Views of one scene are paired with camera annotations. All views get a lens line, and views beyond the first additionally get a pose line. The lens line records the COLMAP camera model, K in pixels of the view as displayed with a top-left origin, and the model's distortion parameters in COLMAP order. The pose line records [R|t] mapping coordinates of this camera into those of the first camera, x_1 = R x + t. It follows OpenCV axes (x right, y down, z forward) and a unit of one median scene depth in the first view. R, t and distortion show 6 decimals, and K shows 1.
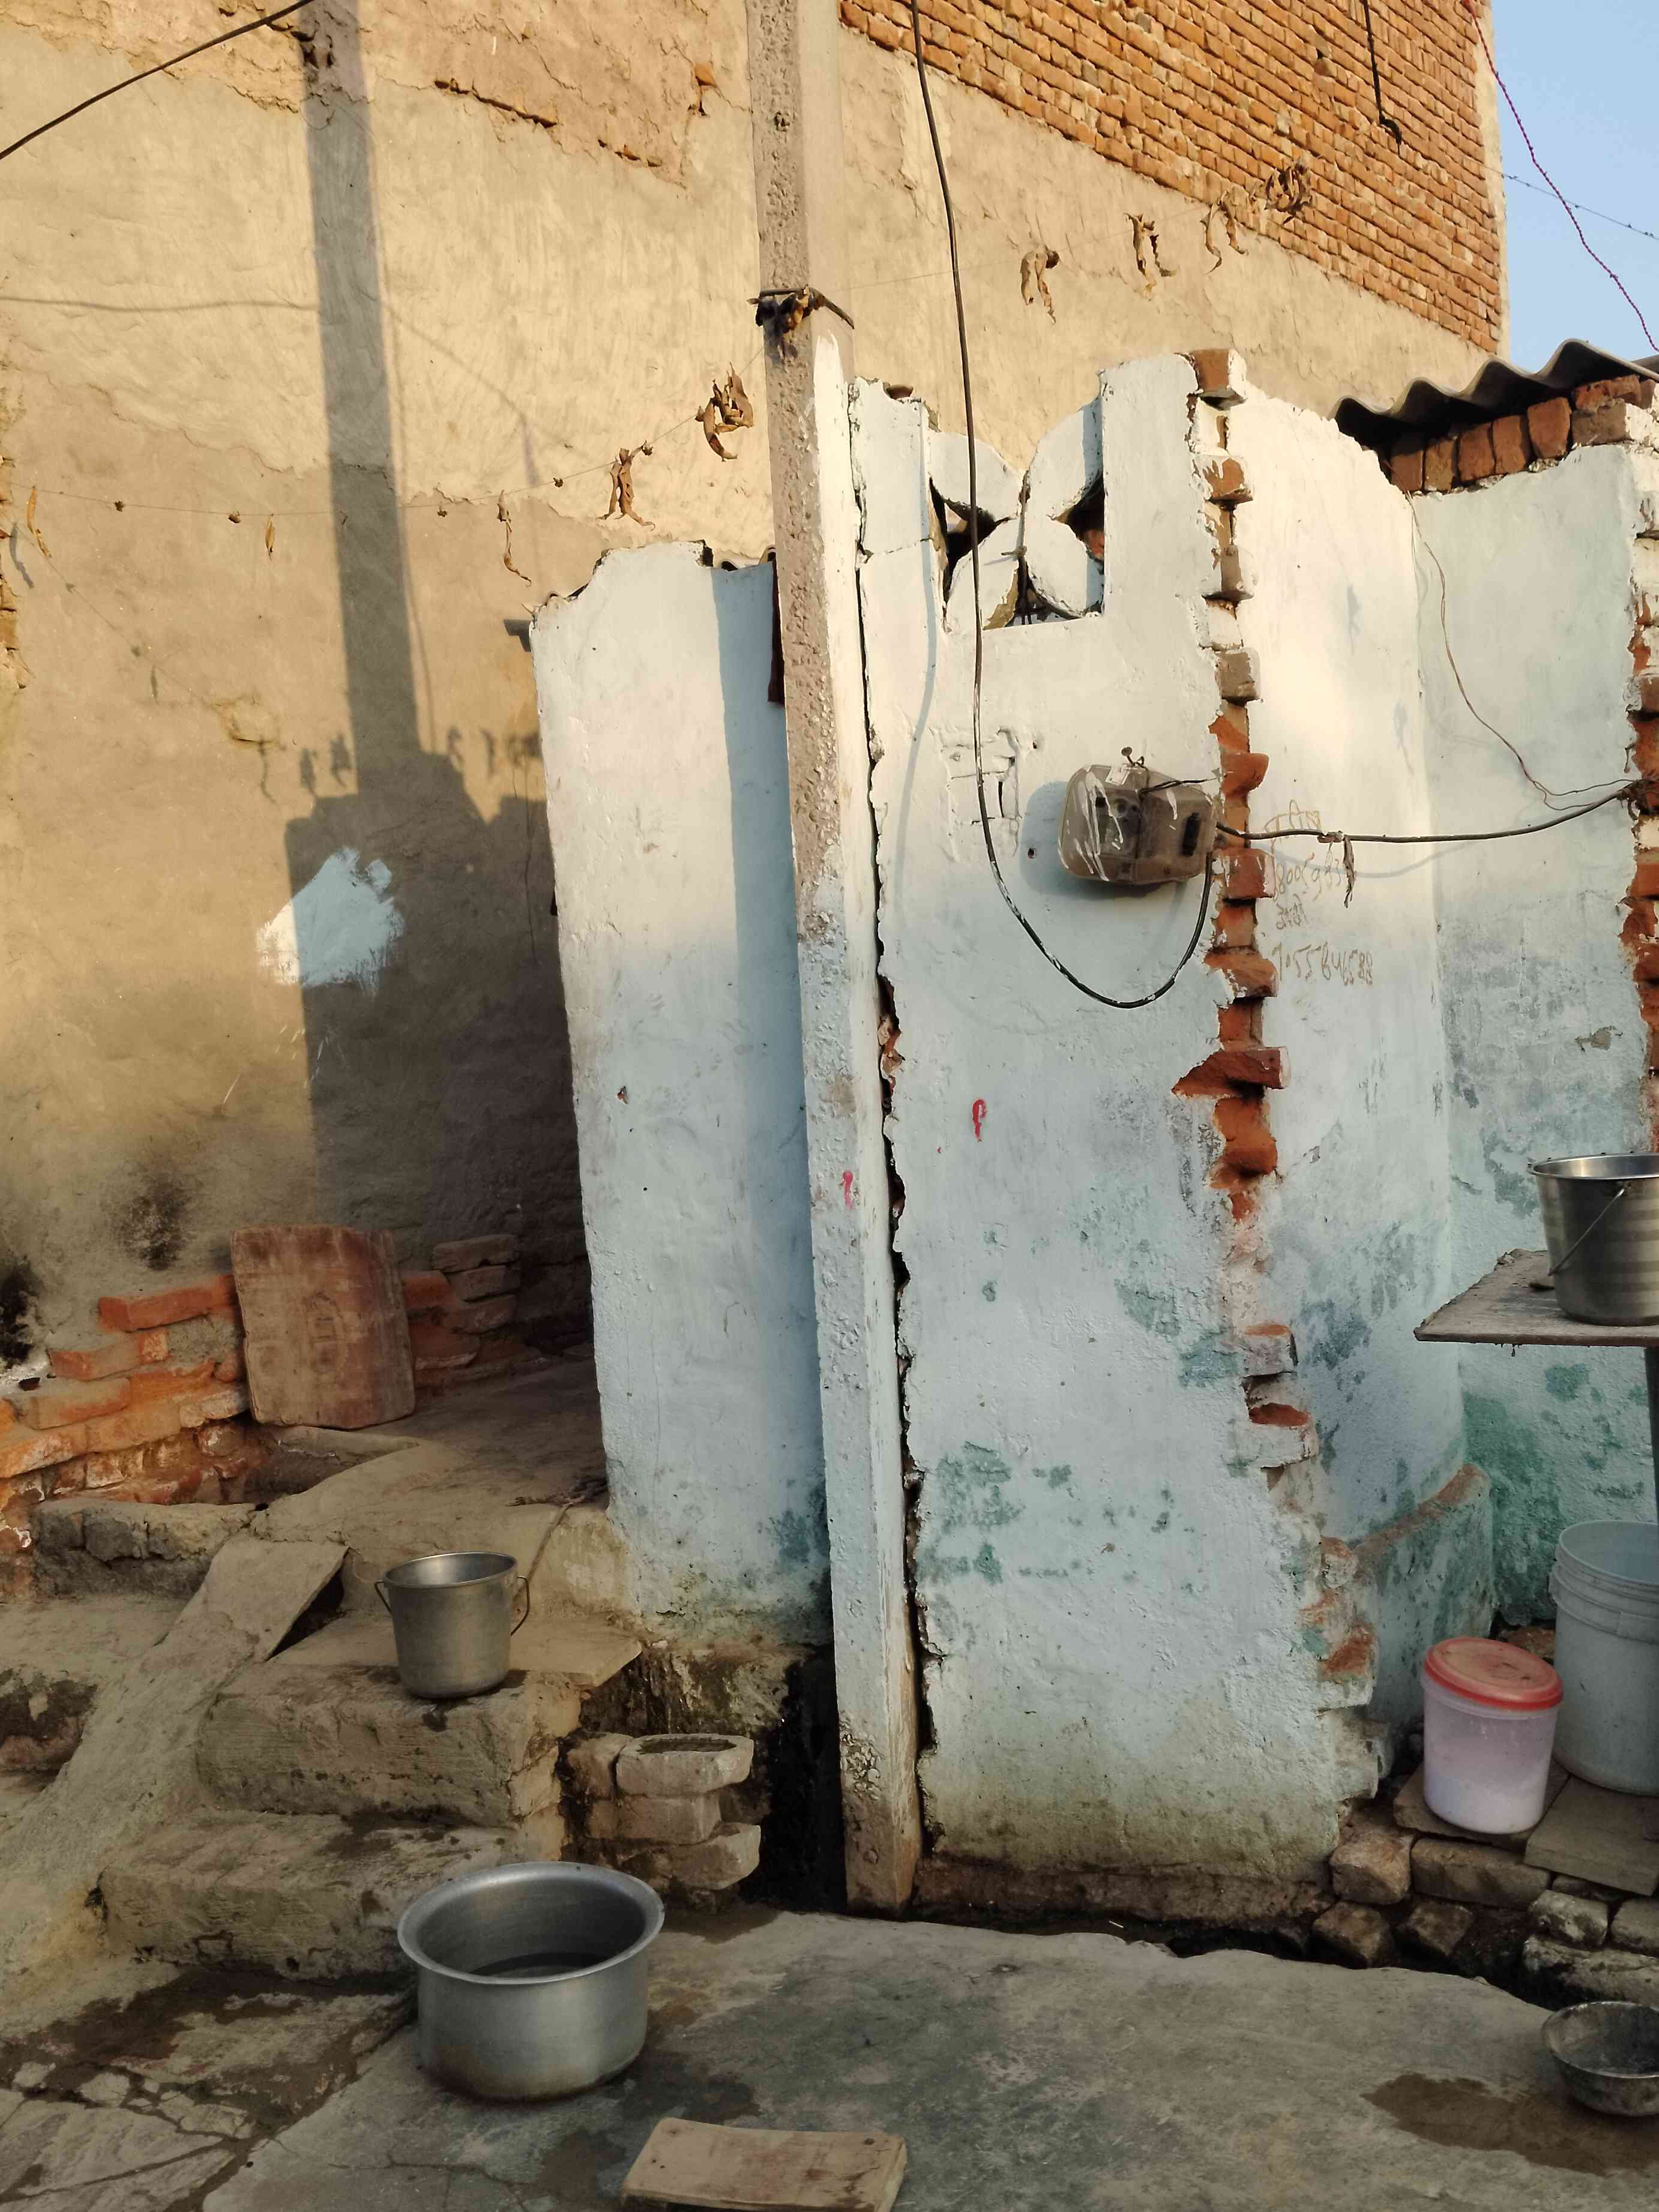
lens RADIAL K [[2159.1, 0, 867.0], [0, 2159.1, 1127.1], [0, 0, 1]] dist [-0.013549, 0.000000]
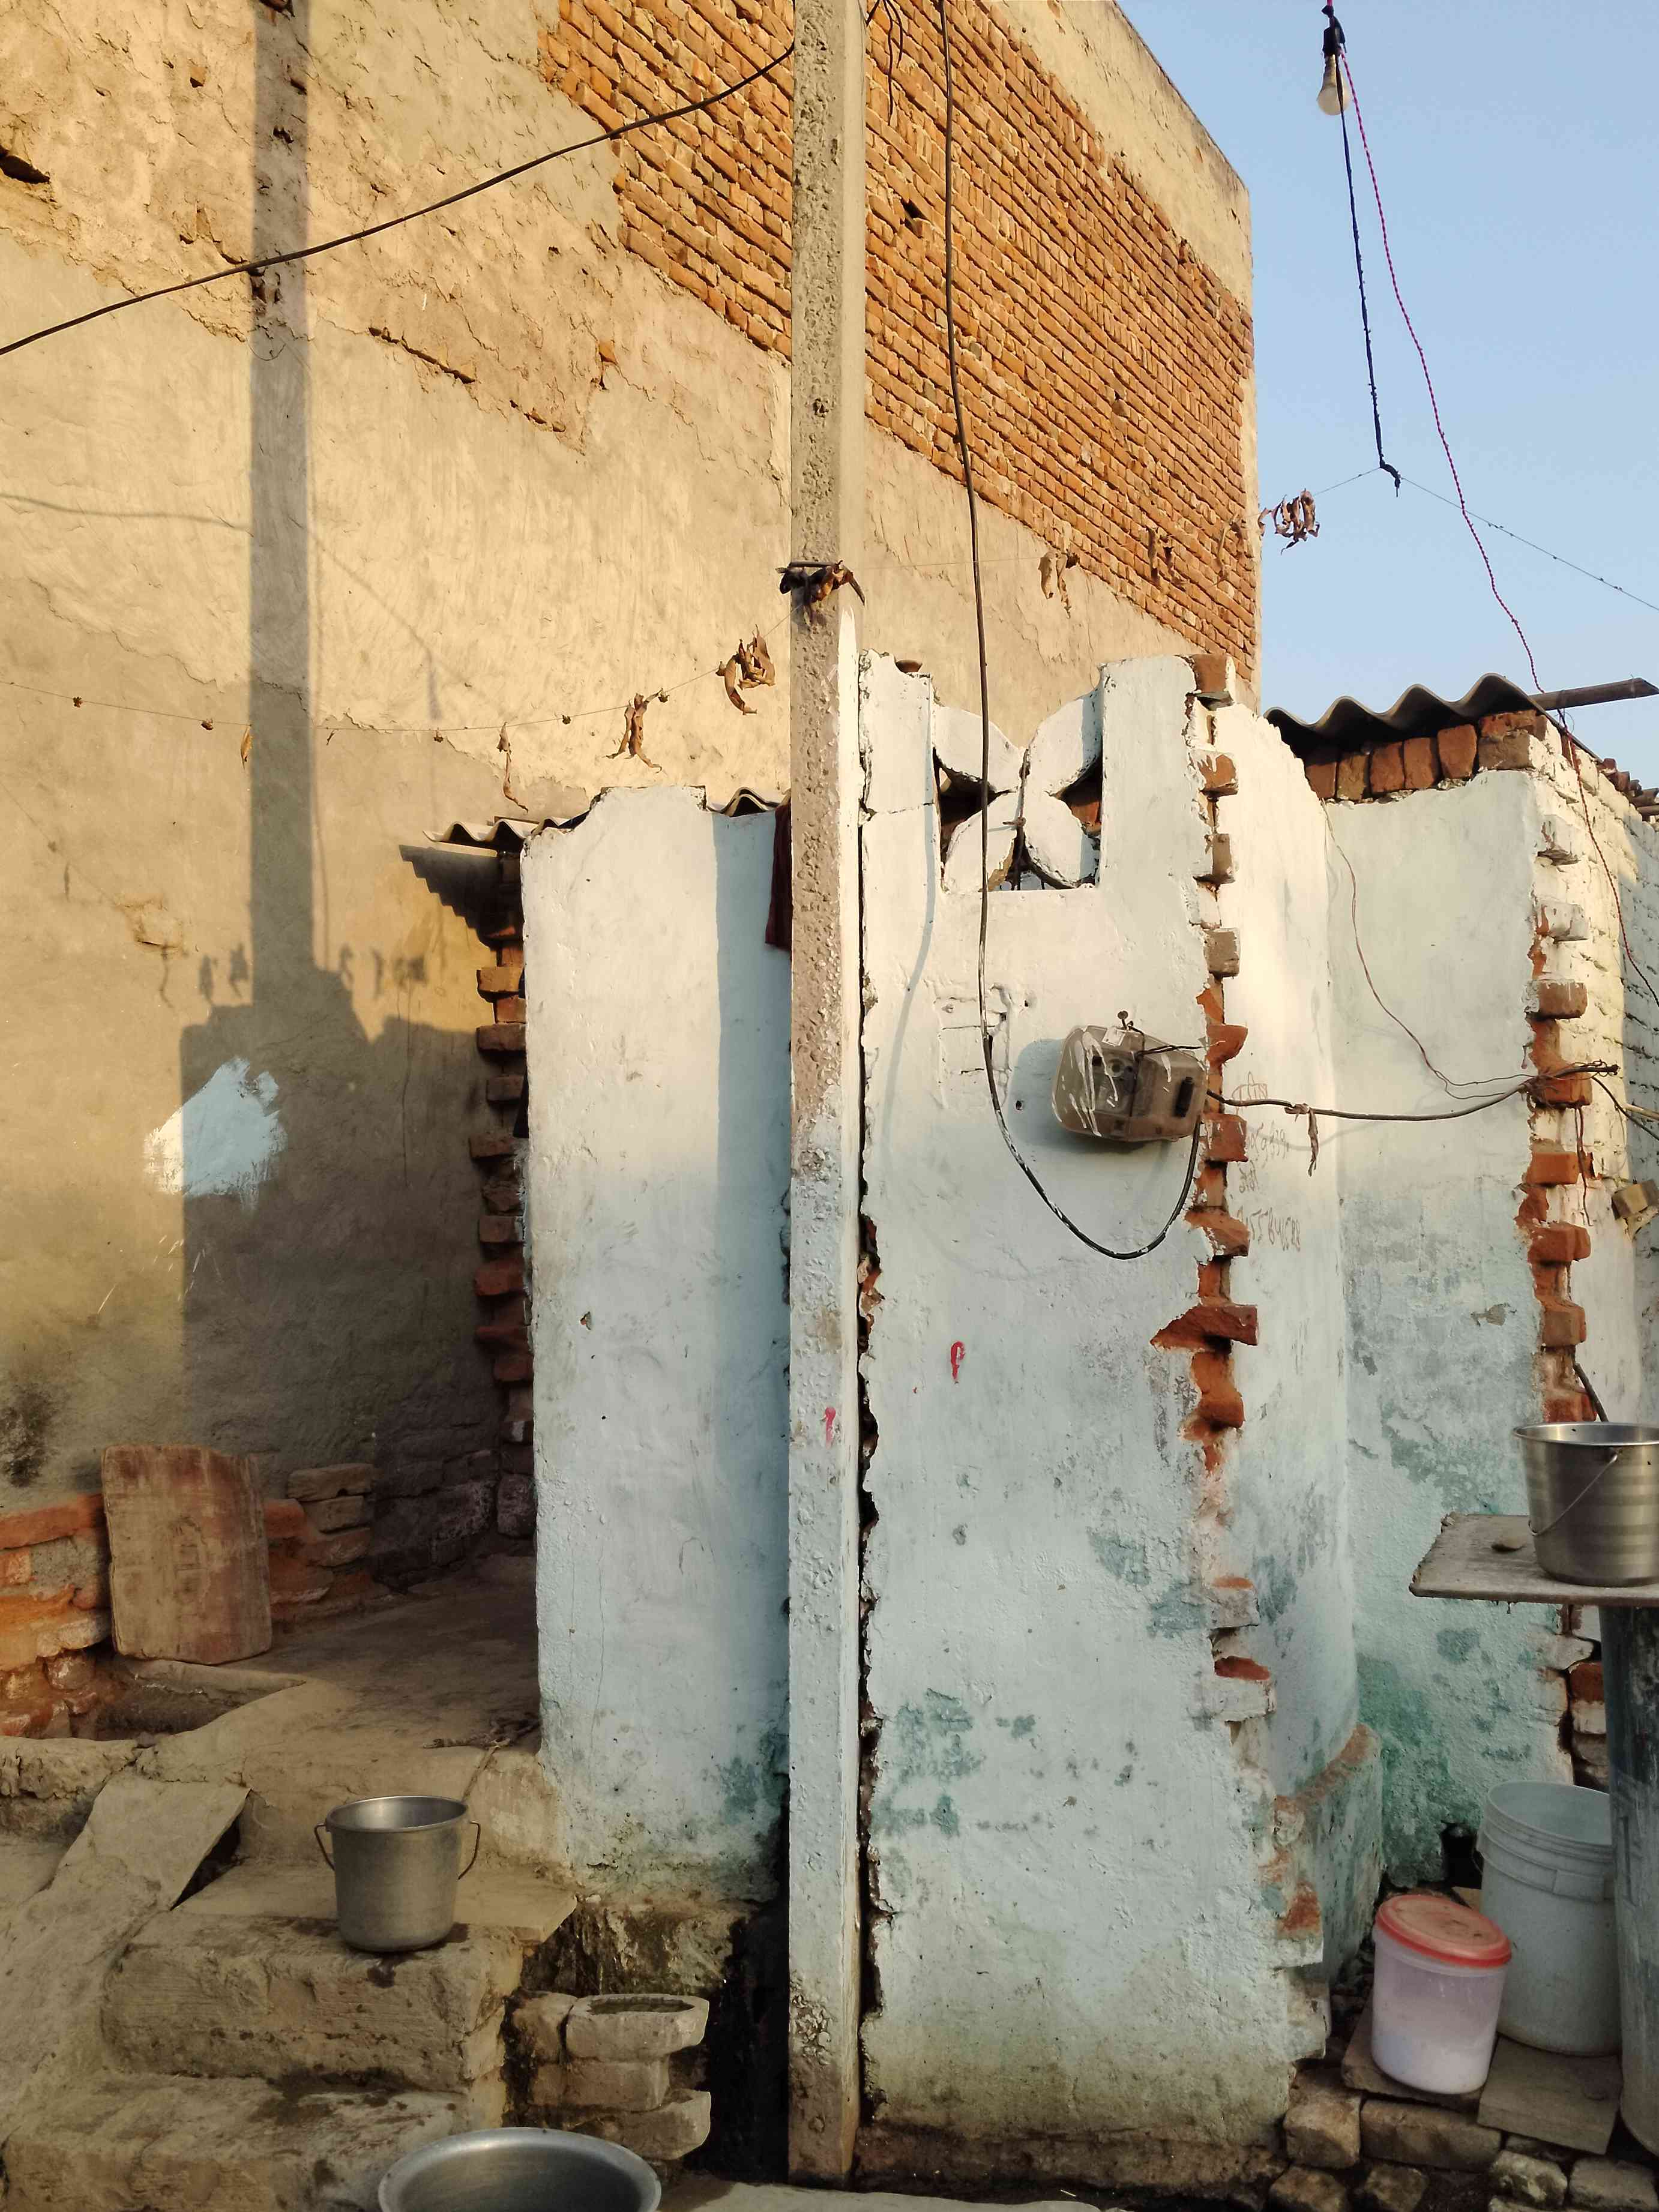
lens RADIAL K [[2159.1, 0, 869.6], [0, 2159.1, 1107.9], [0, 0, 1]] dist [-0.013549, 0.000000]
pose [[0.986704, 0.063759, 0.149497, -0.116044], [-0.044007, 0.990286, -0.131900, 0.010561], [-0.156455, 0.123567, 0.979925, -0.002979]]
